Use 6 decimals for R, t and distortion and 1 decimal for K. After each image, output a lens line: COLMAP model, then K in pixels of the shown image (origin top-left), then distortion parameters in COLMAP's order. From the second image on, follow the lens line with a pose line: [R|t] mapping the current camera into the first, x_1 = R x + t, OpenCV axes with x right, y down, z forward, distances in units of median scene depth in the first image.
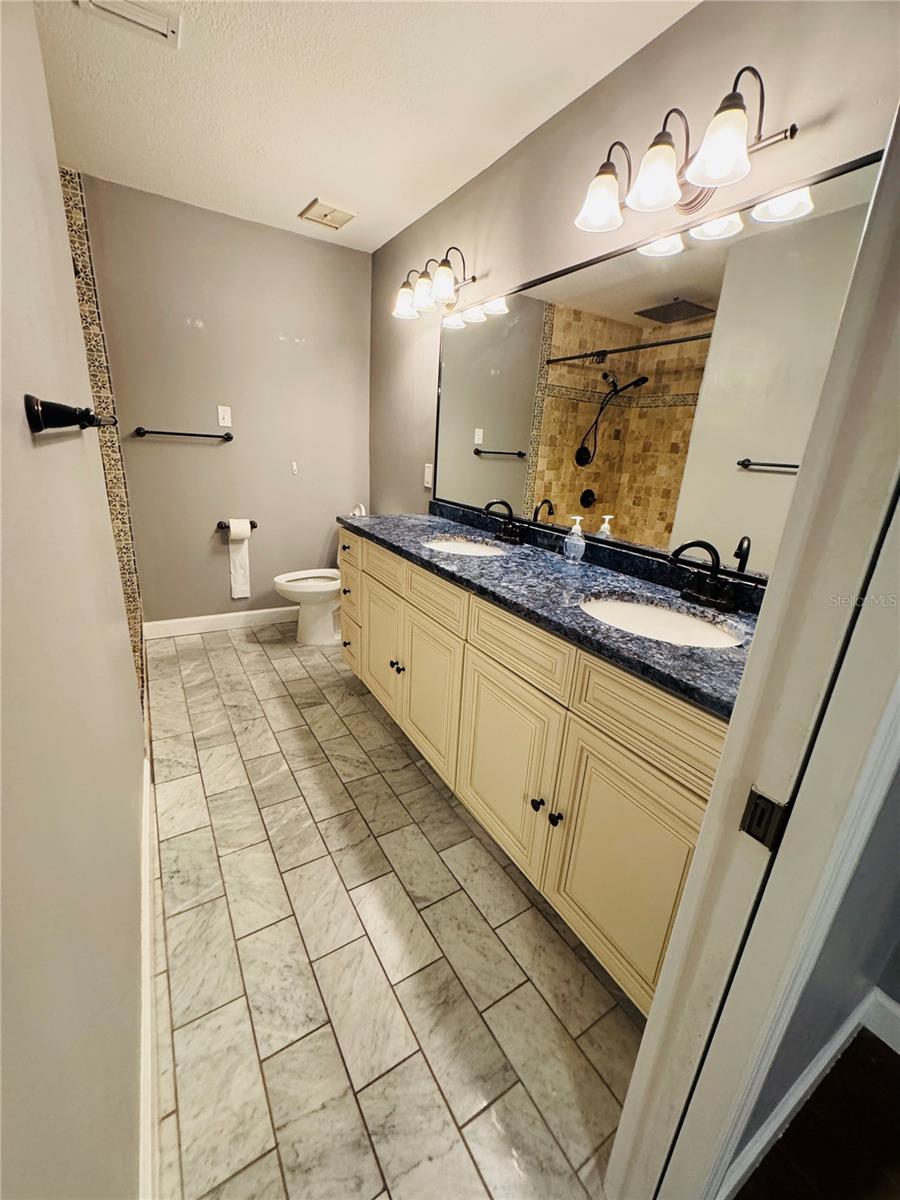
lens RADIAL K [[478.9, 0, 452.3], [0, 478.9, 598.9], [0, 0, 1]] dist [-0.002910, 0.000337]
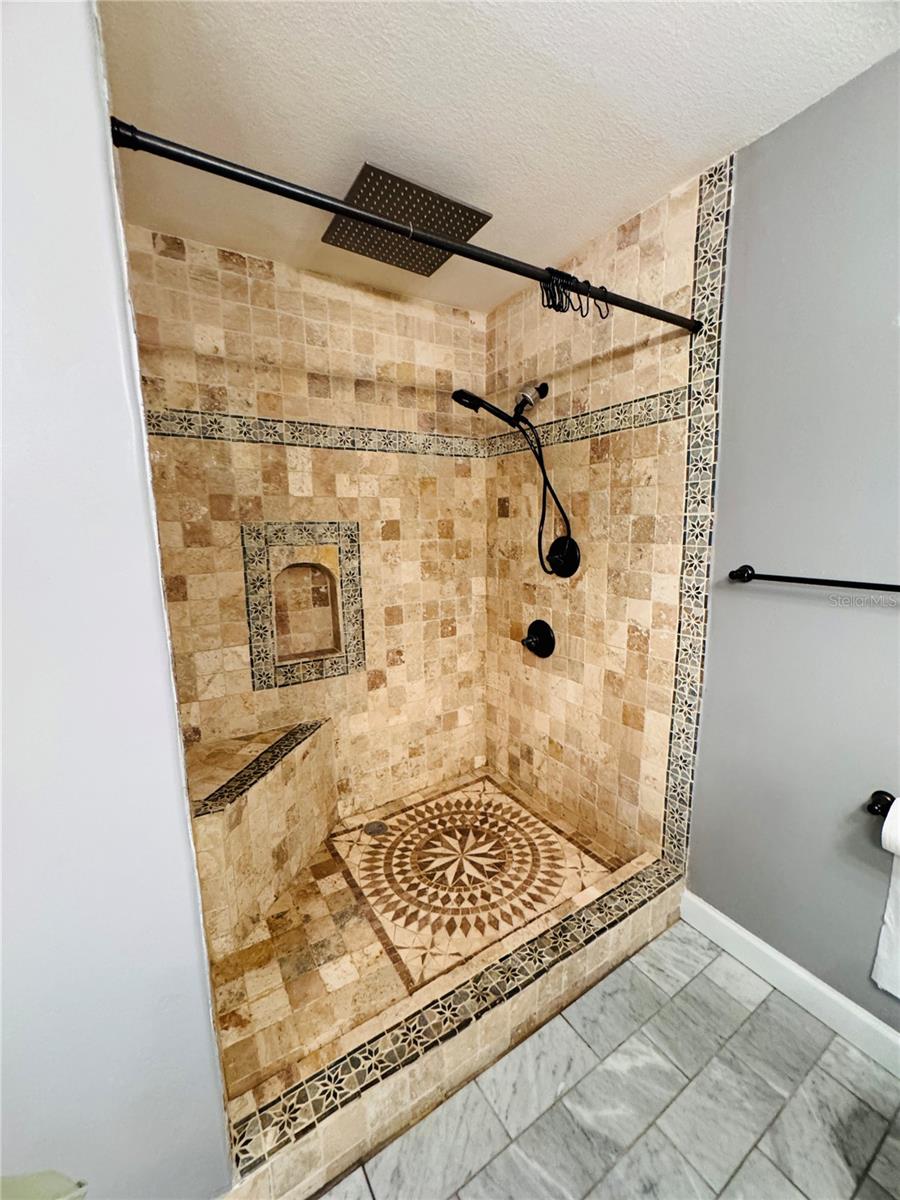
lens RADIAL K [[478.9, 0, 452.3], [0, 478.9, 598.9], [0, 0, 1]] dist [-0.002910, 0.000337]
pose [[0.015744, 0.097400, -0.995121, -0.130698], [-0.288206, 0.953446, 0.088761, -0.279164], [0.957439, 0.285402, 0.043082, 0.682568]]
